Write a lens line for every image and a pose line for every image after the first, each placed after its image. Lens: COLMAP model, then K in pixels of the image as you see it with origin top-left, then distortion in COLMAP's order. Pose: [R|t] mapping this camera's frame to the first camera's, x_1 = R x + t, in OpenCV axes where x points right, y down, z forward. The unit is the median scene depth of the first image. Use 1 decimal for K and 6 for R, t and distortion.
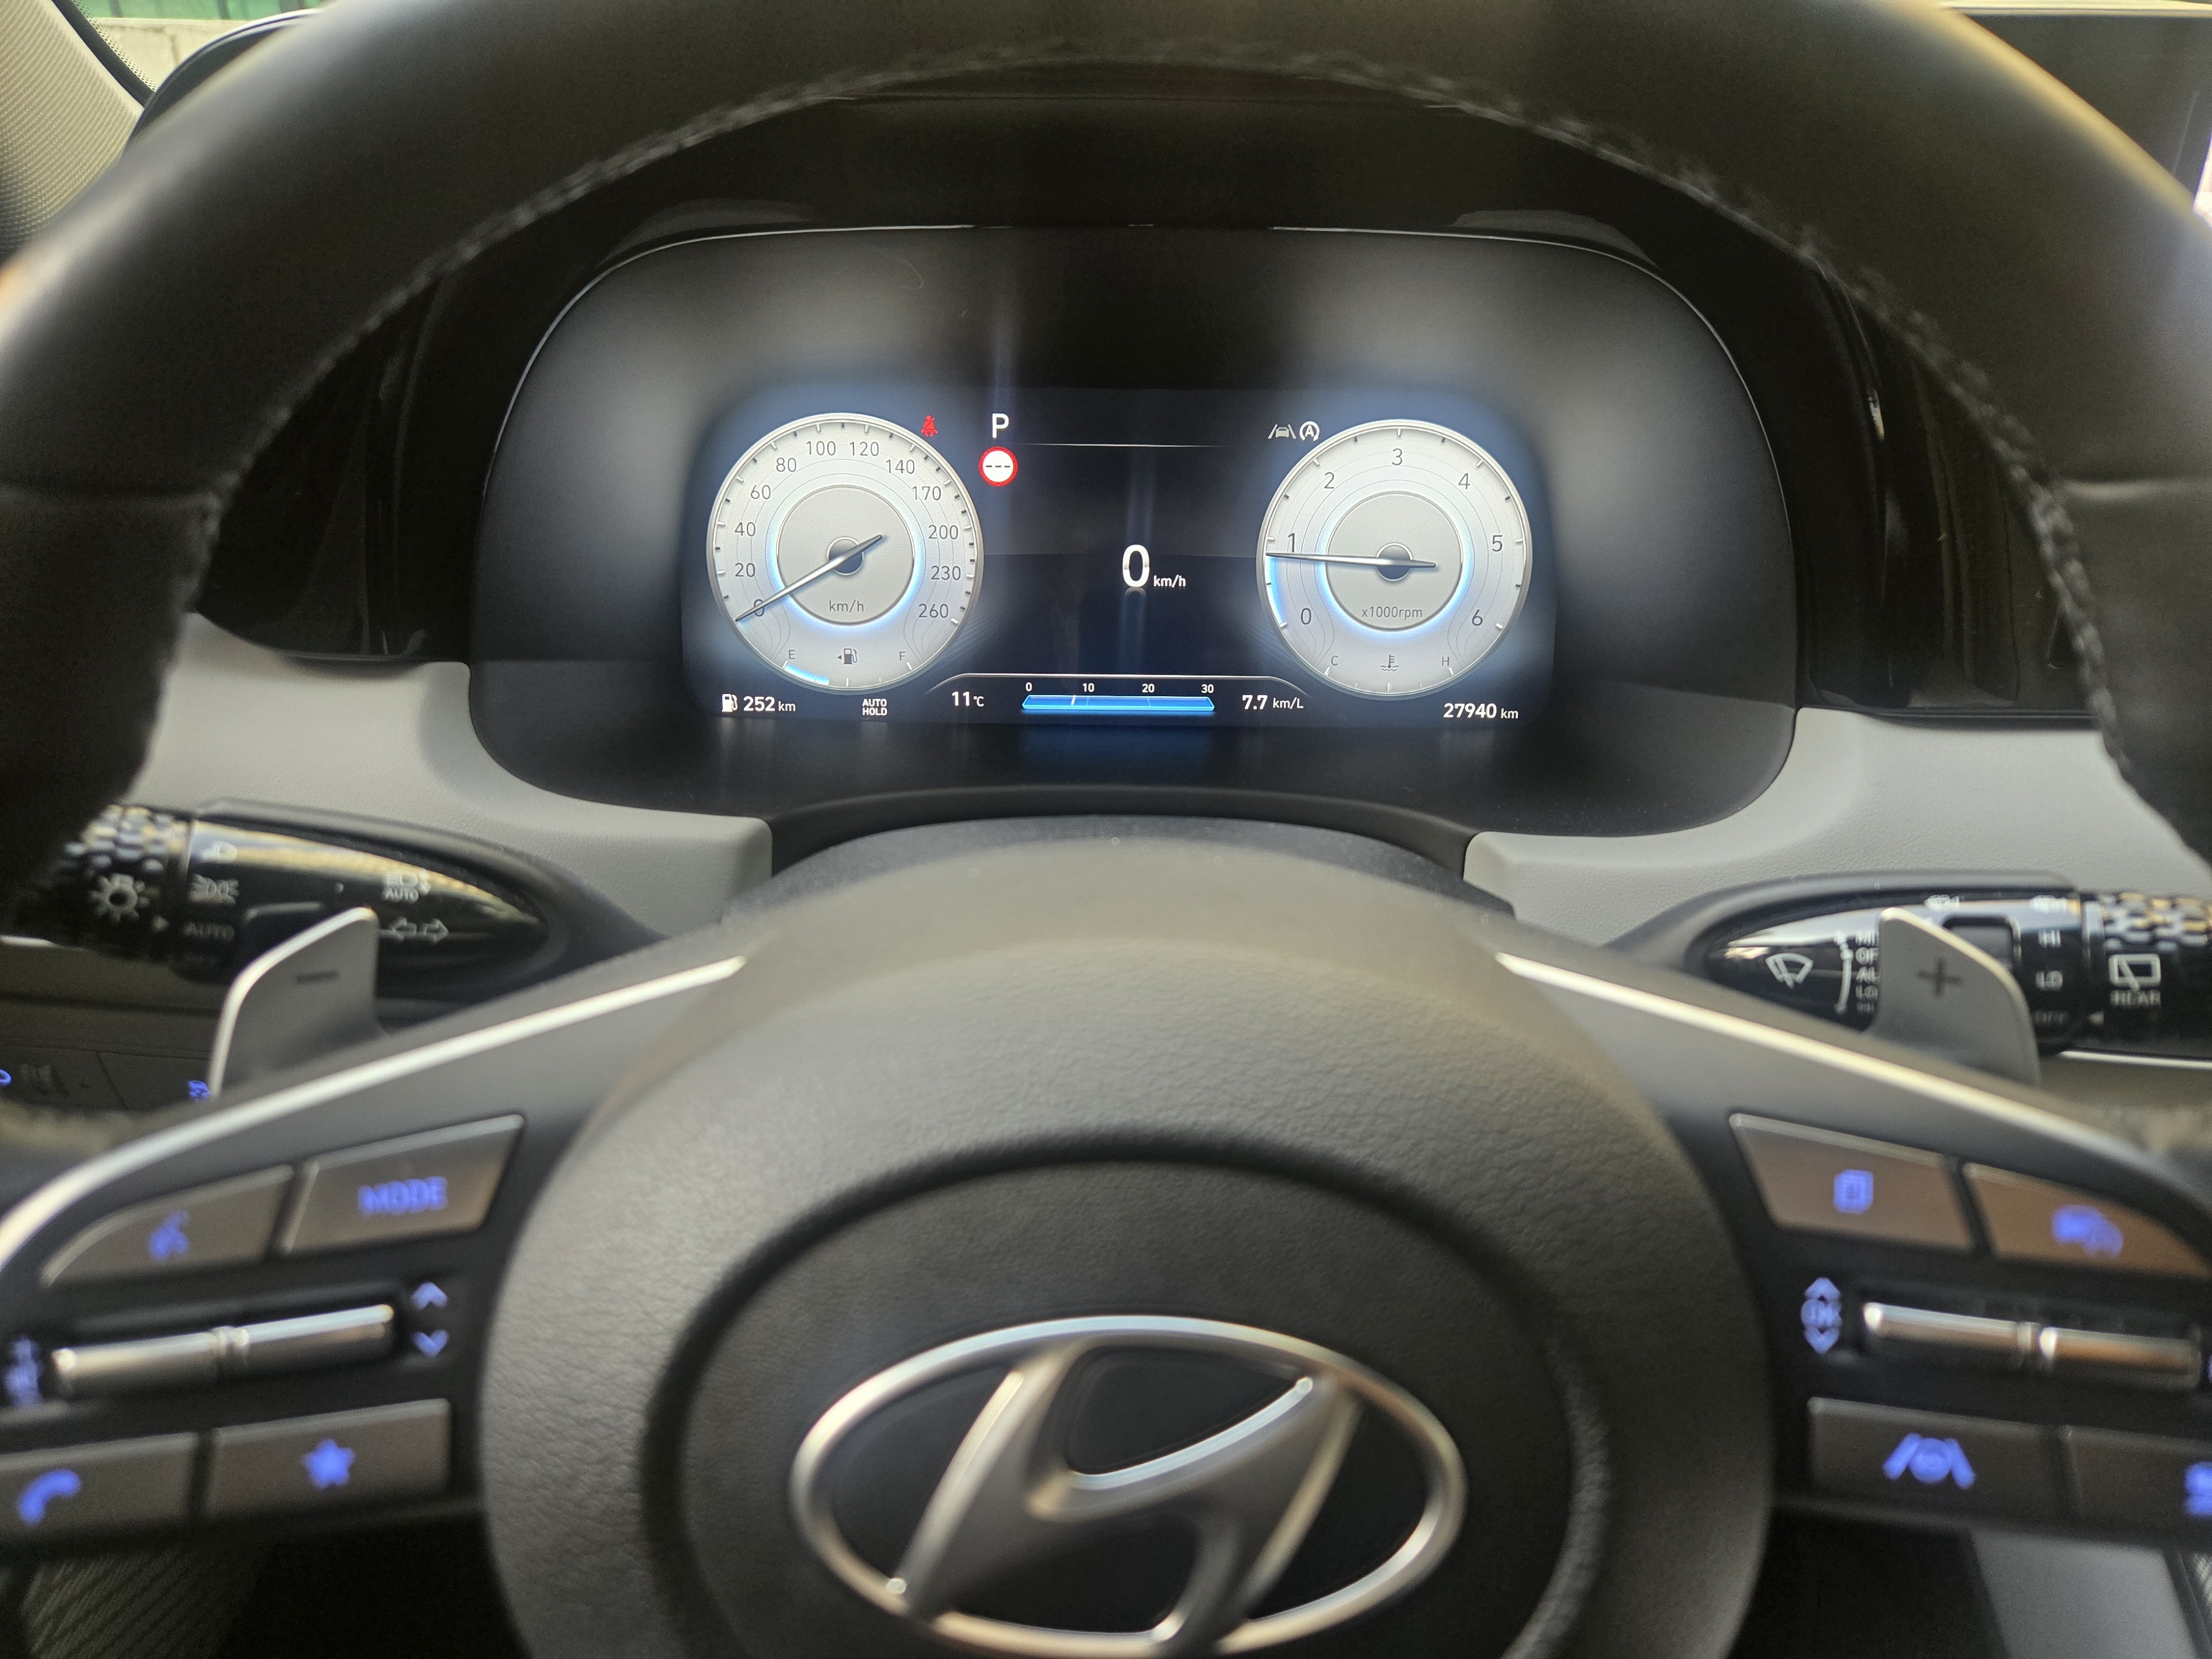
lens RADIAL K [[1496.1, 0, 1100.6], [0, 1496.1, 830.3], [0, 0, 1]] dist [0.038637, 0.000417]
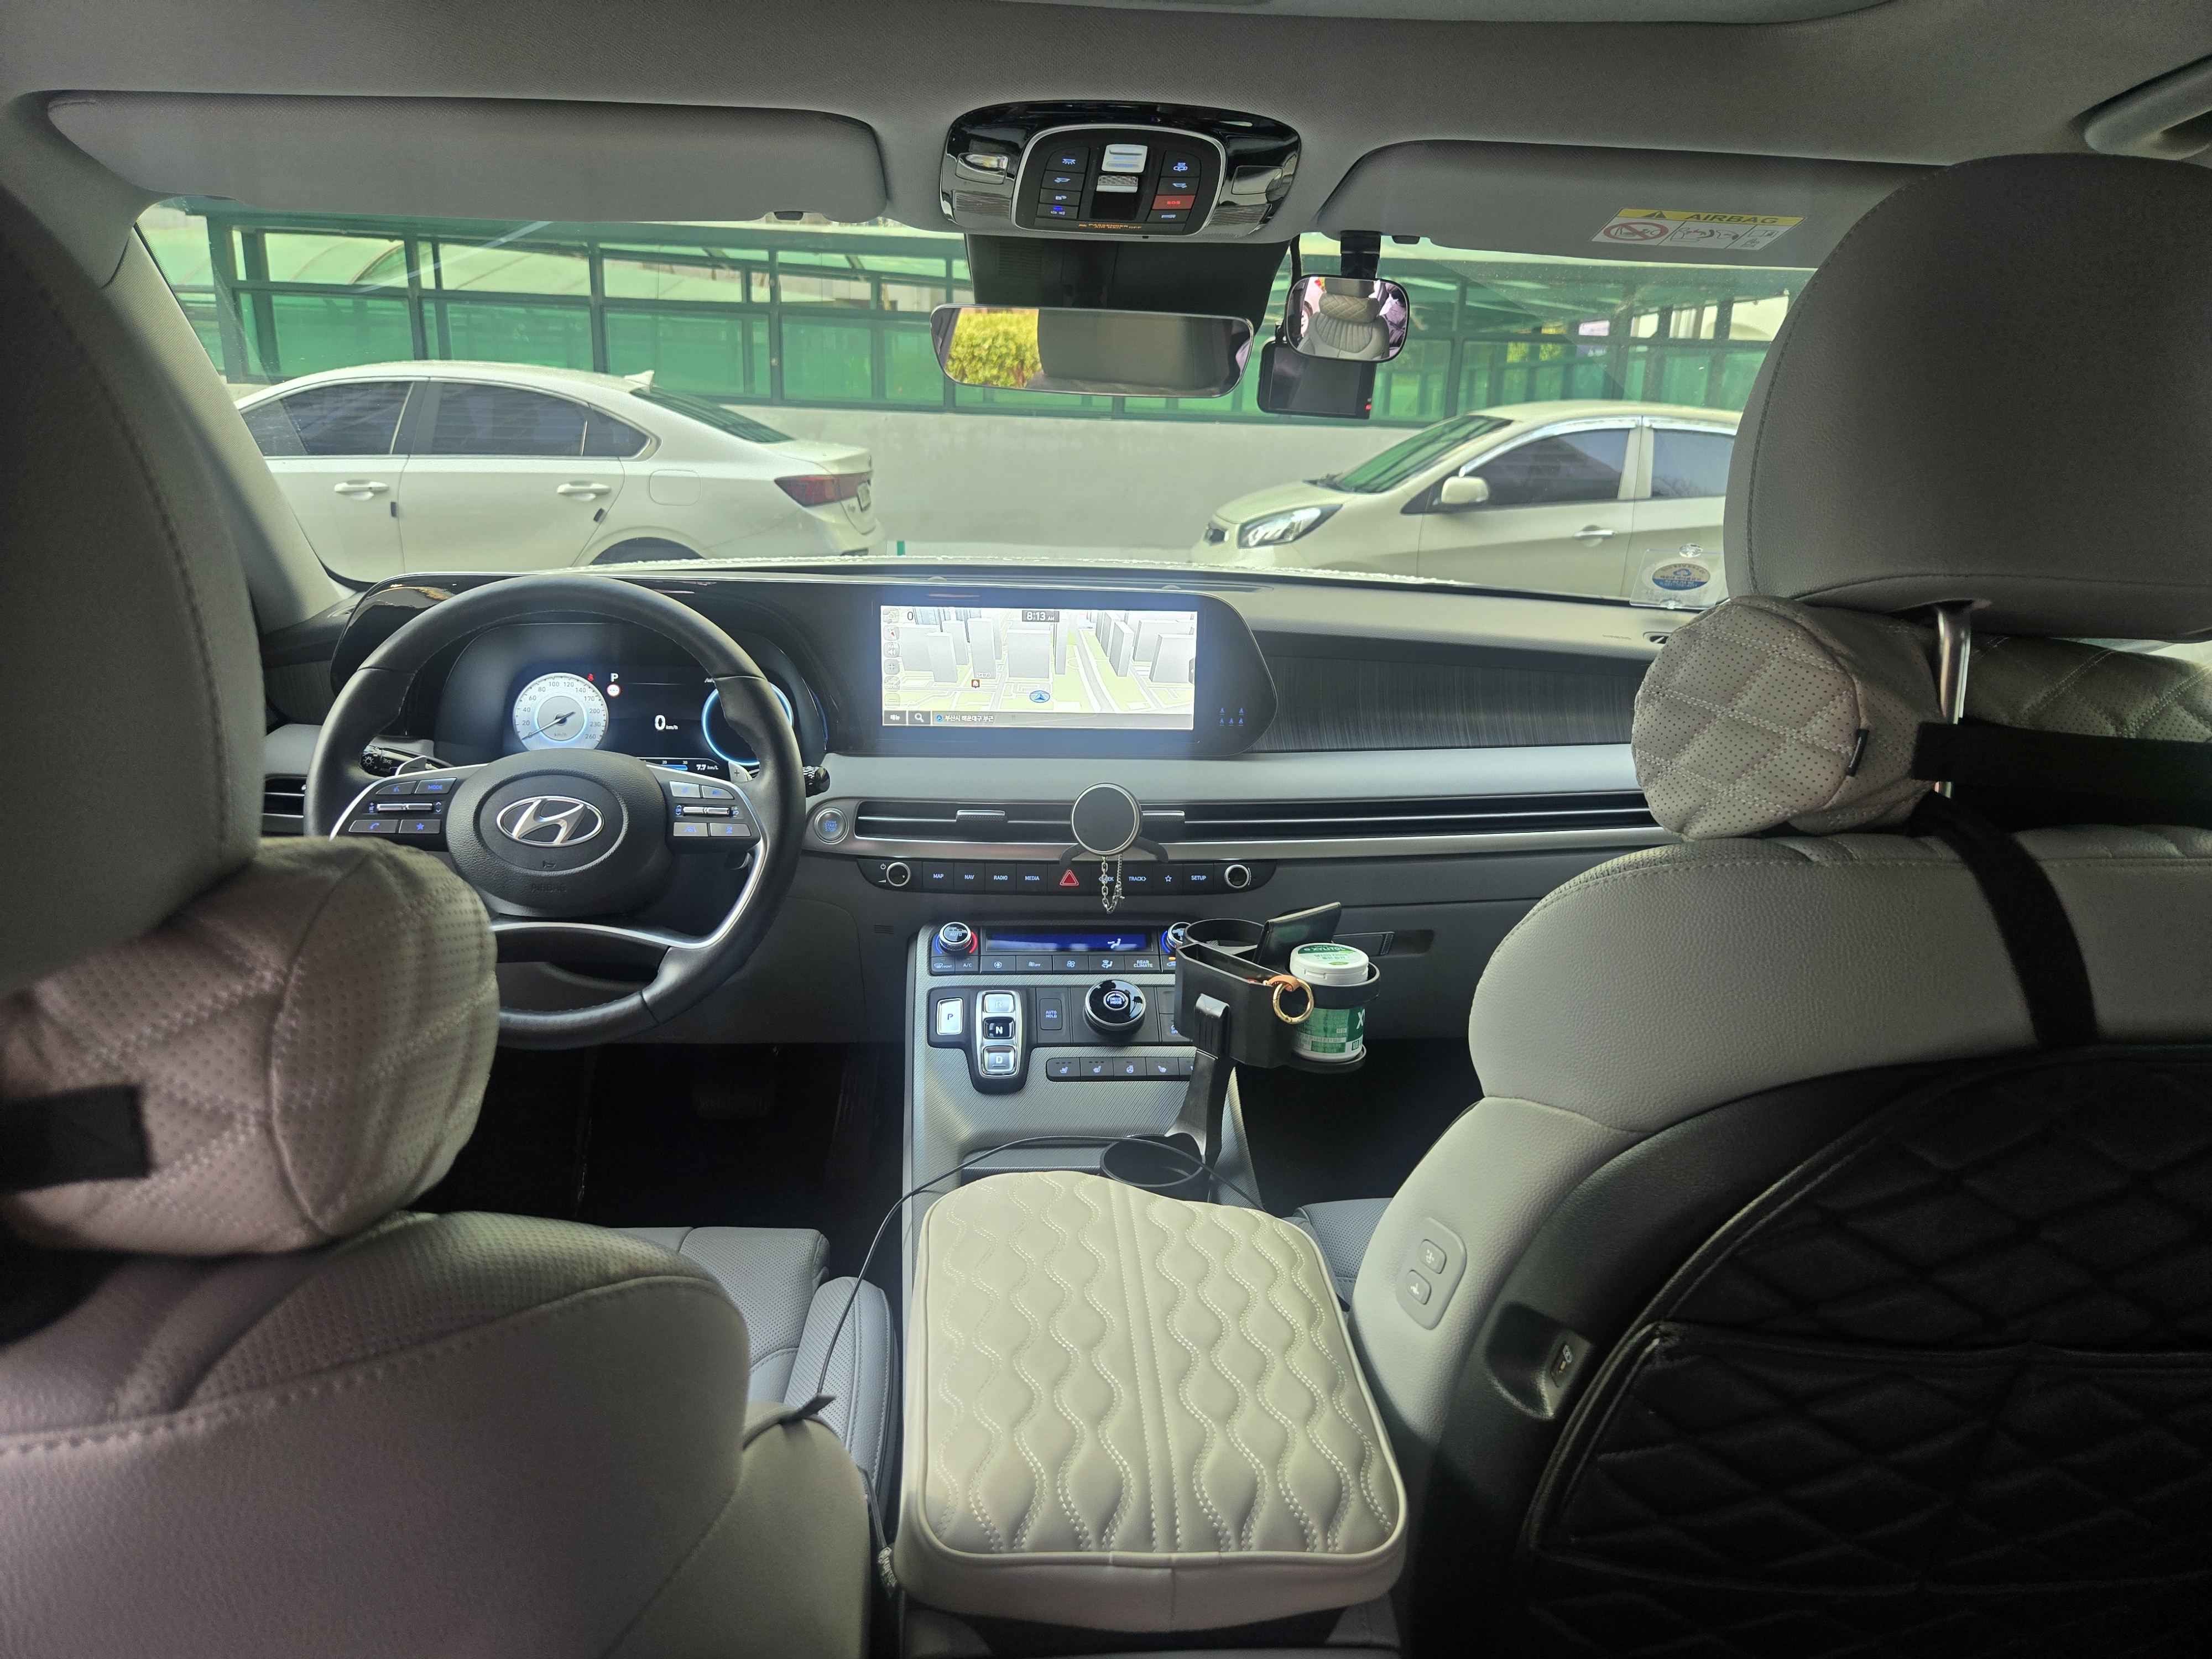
lens RADIAL K [[1496.1, 0, 1108.7], [0, 1496.1, 831.3], [0, 0, 1]] dist [0.038637, 0.000417]
pose [[0.996863, 0.000918, 0.079141, 0.692255], [0.014123, 0.981822, -0.189279, 0.630300], [-0.077876, 0.189803, 0.978729, -2.010049]]
